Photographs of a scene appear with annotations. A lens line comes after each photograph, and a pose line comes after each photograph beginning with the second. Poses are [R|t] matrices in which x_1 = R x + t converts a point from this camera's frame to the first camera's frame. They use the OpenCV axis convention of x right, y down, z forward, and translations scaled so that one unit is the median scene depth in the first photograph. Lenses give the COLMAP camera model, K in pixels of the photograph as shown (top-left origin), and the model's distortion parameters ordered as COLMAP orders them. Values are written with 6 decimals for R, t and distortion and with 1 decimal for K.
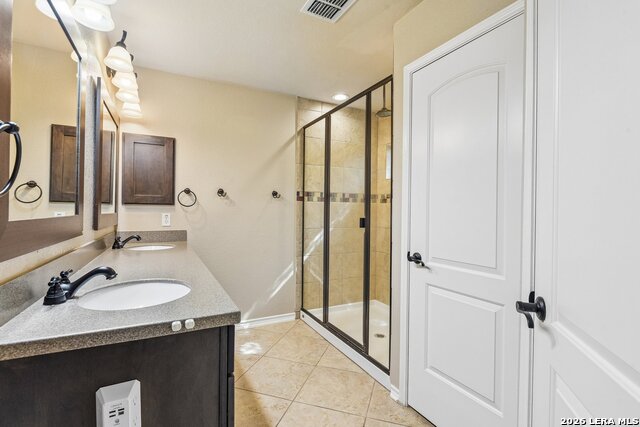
lens RADIAL K [[306.1, 0, 319.8], [0, 306.1, 211.8], [0, 0, 1]] dist [-0.002293, -0.000885]
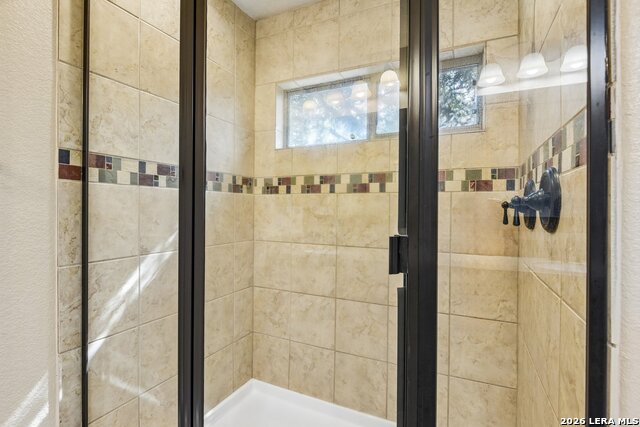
lens RADIAL K [[316.6, 0, 318.7], [0, 316.6, 210.8], [0, 0, 1]] dist [-0.003253, -0.000689]
pose [[0.805766, -0.008864, 0.592168, -0.052070], [0.006202, 0.999959, 0.006530, -0.003098], [-0.592202, -0.001589, 0.805788, 0.571323]]
